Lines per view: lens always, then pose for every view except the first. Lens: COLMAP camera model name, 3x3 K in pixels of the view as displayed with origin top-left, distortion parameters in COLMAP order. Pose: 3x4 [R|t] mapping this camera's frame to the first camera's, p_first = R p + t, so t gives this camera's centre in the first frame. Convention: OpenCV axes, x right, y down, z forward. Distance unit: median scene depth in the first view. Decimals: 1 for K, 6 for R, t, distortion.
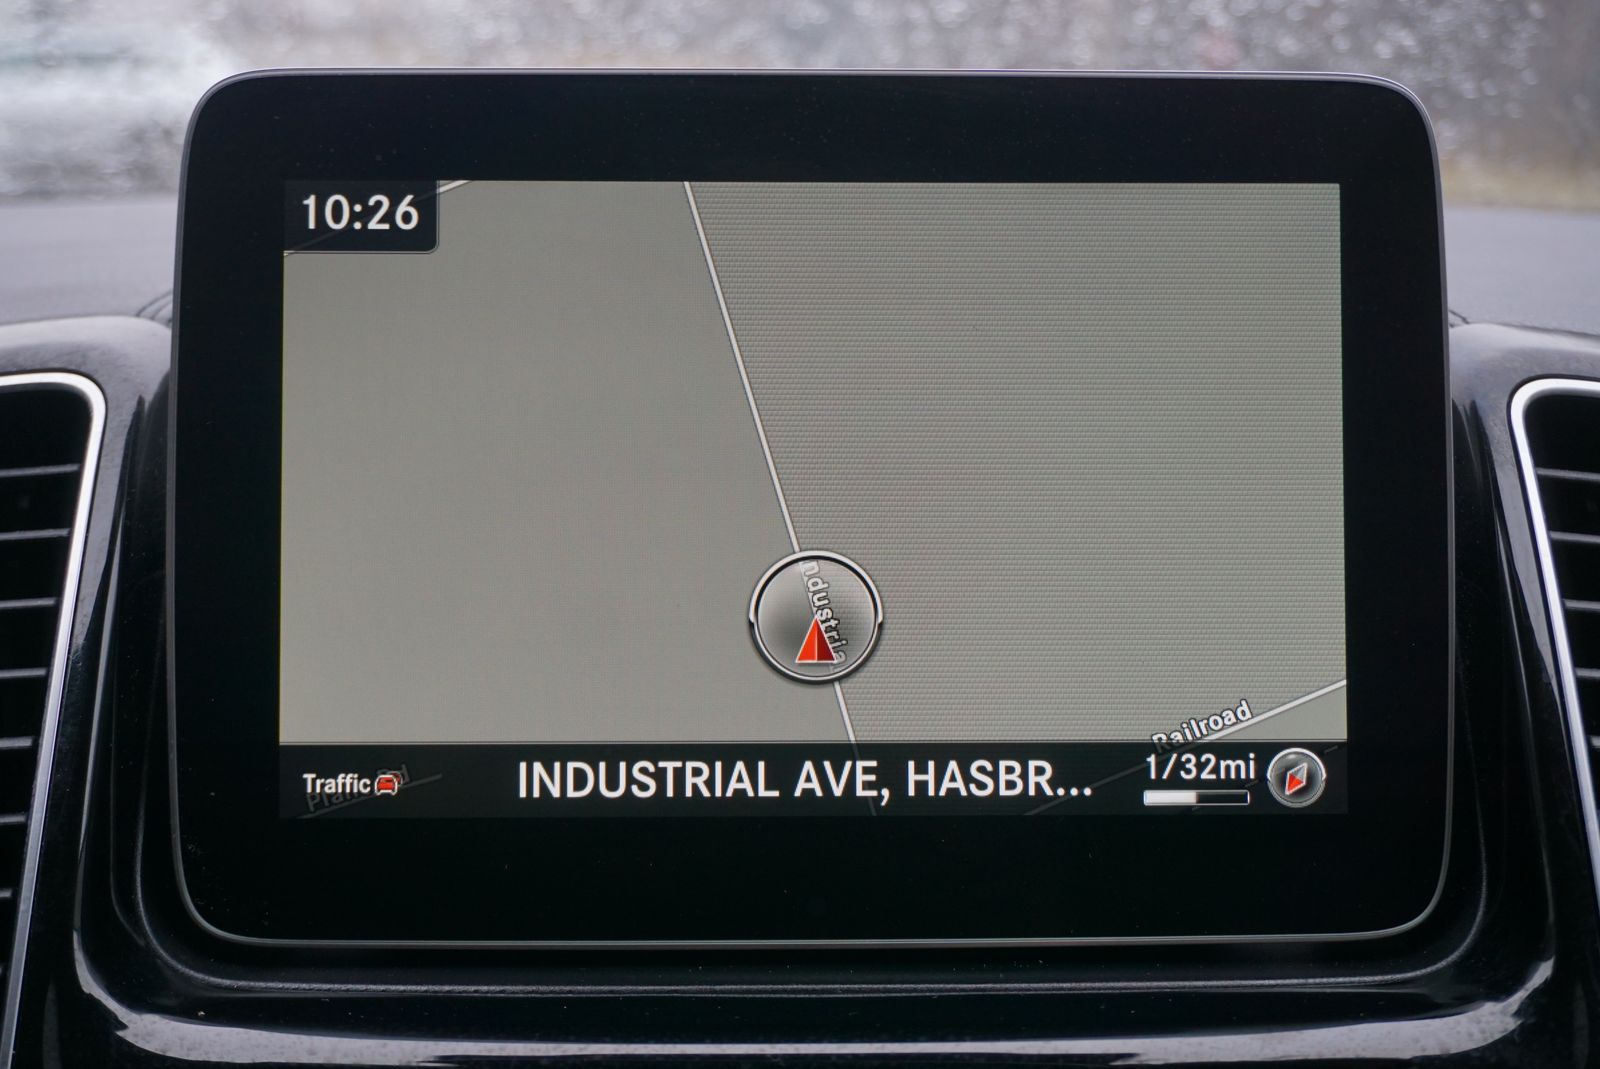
lens RADIAL K [[2228.0, 0, 794.0], [0, 2228.0, 532.9], [0, 0, 1]] dist [0.009100, 0.000000]
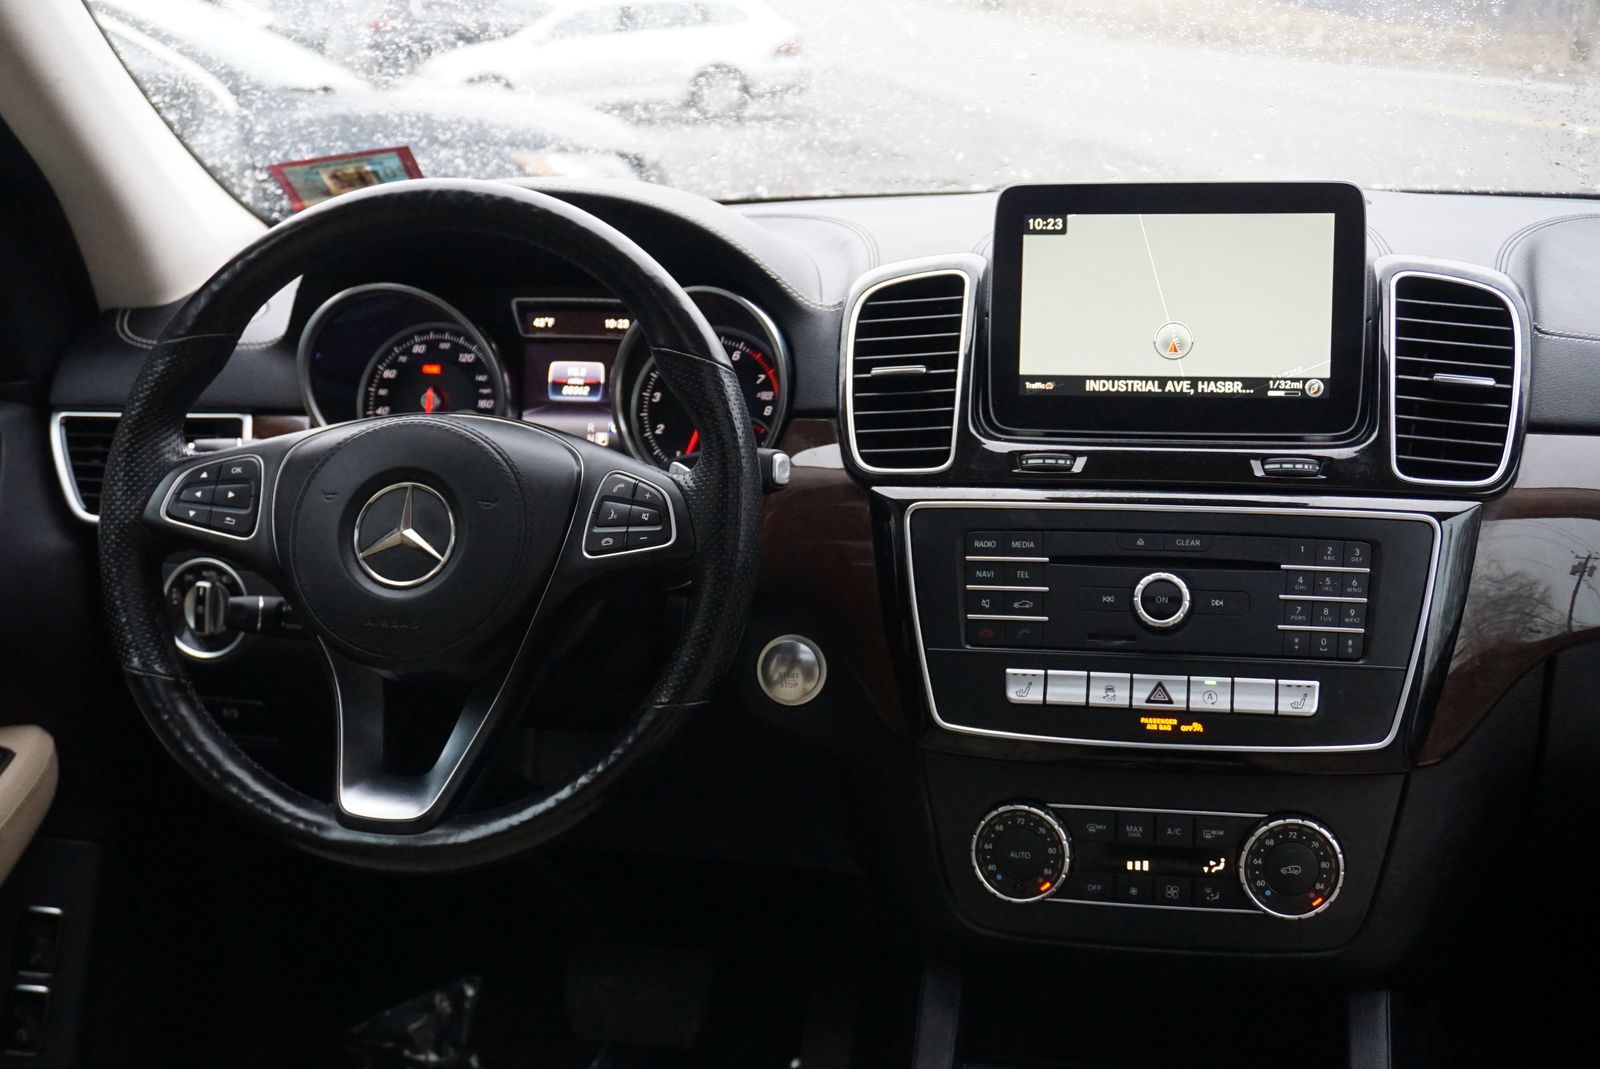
lens RADIAL K [[2051.4, 0, 772.8], [0, 2051.4, 548.1], [0, 0, 1]] dist [0.003494, 0.000000]
pose [[0.972293, 0.031248, -0.231669, 0.154540], [-0.017342, 0.997937, 0.061822, 0.175248], [0.233123, -0.056091, 0.970828, -2.286476]]
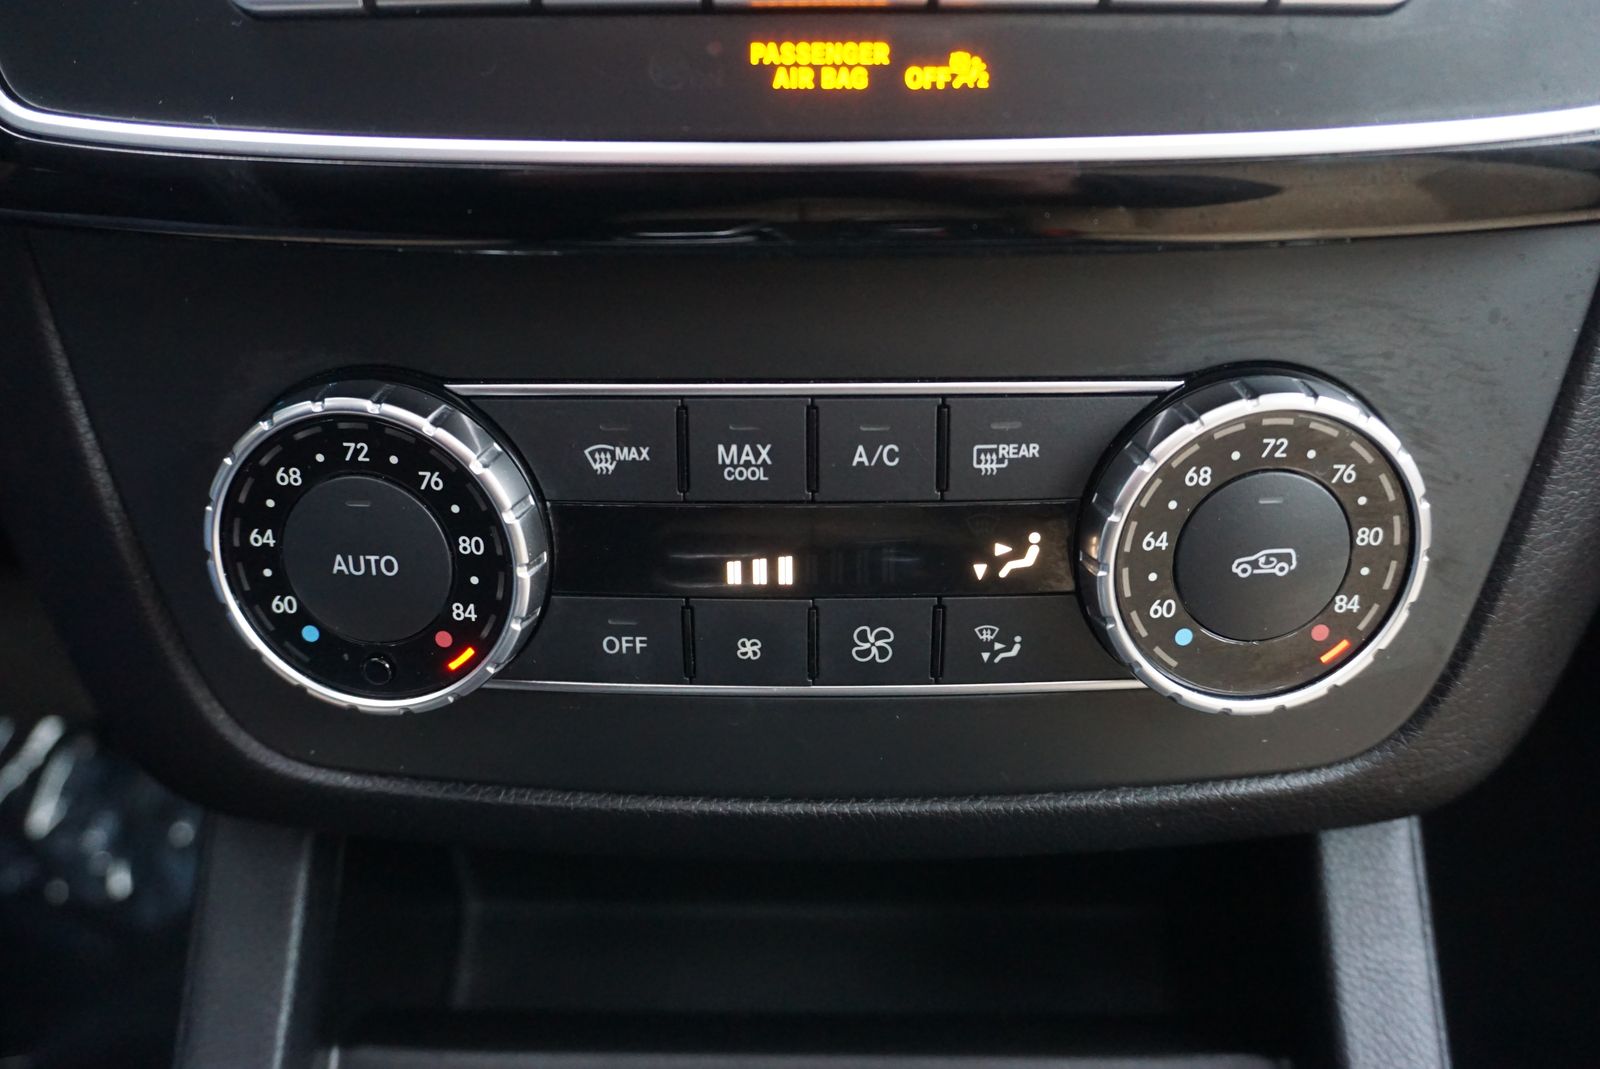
lens RADIAL K [[1444.8, 0, 786.6], [0, 1444.8, 509.2], [0, 0, 1]] dist [-0.013391, -0.005739]
pose [[0.999162, 0.010147, -0.039642, 0.025713], [0.003504, 0.943996, 0.329939, 0.591274], [0.040770, -0.329802, 0.943169, 0.210909]]
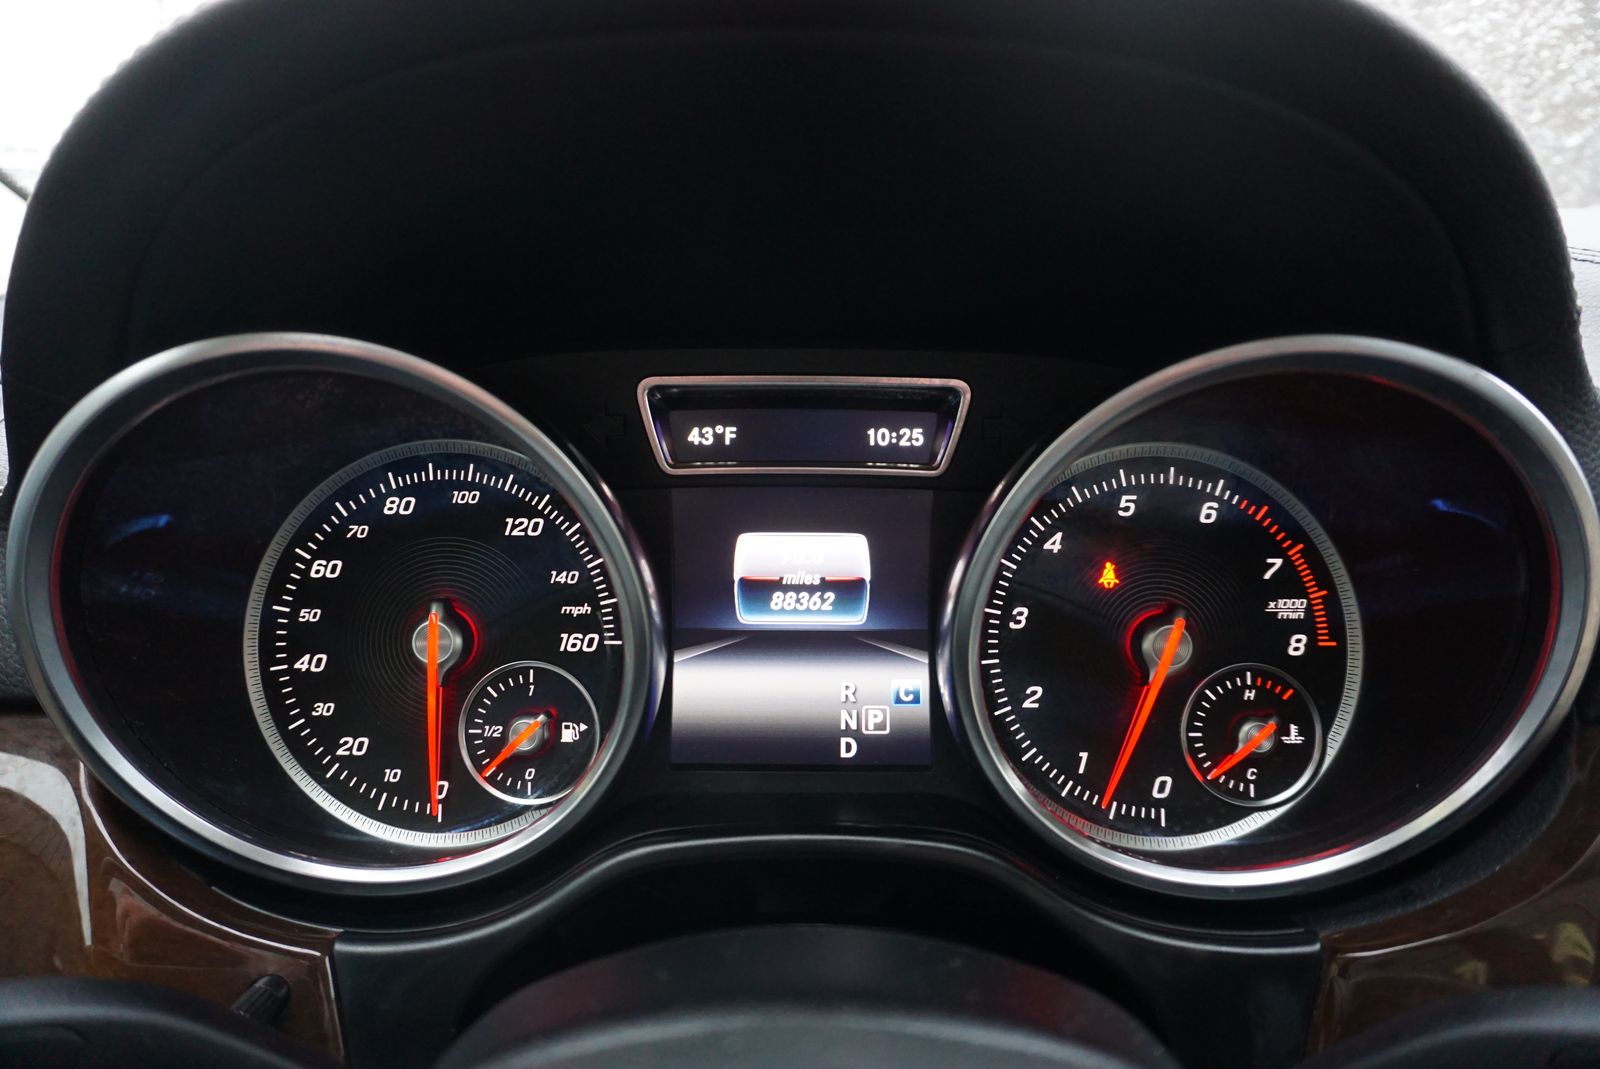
lens RADIAL K [[1061.6, 0, 798.2], [0, 1061.6, 523.0], [0, 0, 1]] dist [-0.041736, 0.009794]
pose [[0.999651, -0.001830, -0.026356, -1.051957], [0.003599, 0.997729, 0.067255, 0.013673], [0.026173, -0.067327, 0.997388, 0.481840]]
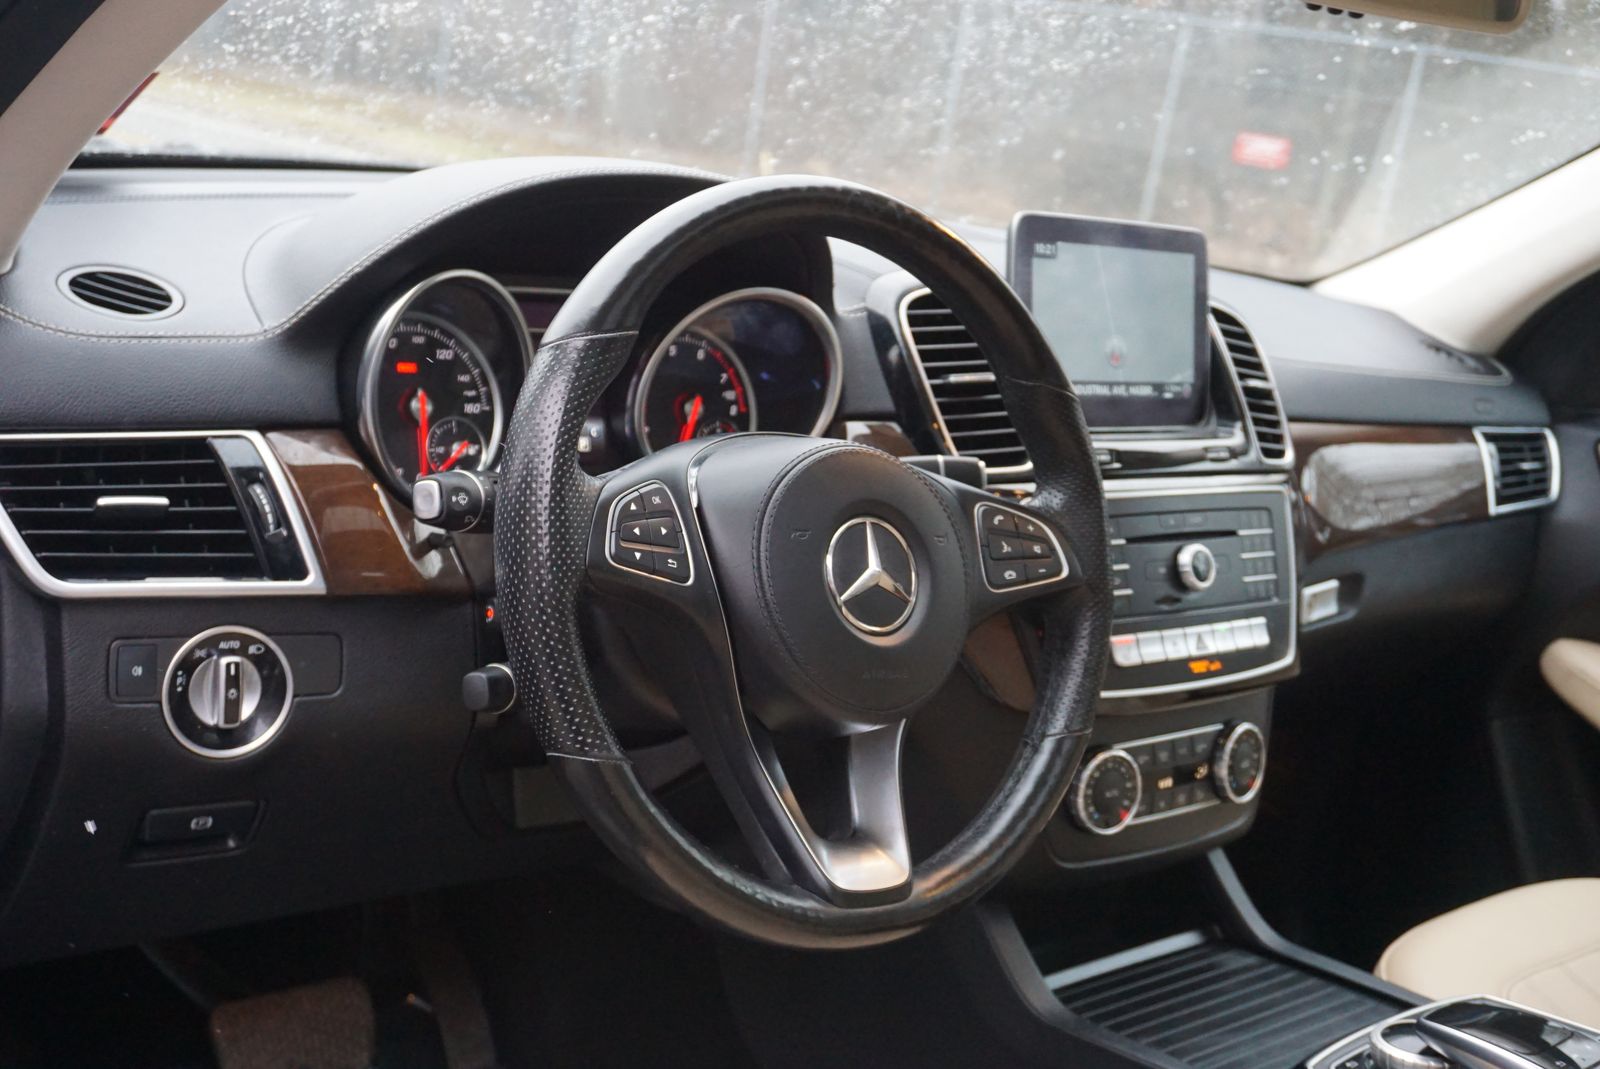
lens RADIAL K [[1848.5, 0, 807.3], [0, 1848.5, 539.8], [0, 0, 1]] dist [-0.029532, 0.000000]
pose [[0.769613, -0.045790, 0.636866, -2.691353], [-0.020533, 0.995134, 0.096363, 0.067498], [-0.638180, -0.087239, 0.764928, -1.338101]]
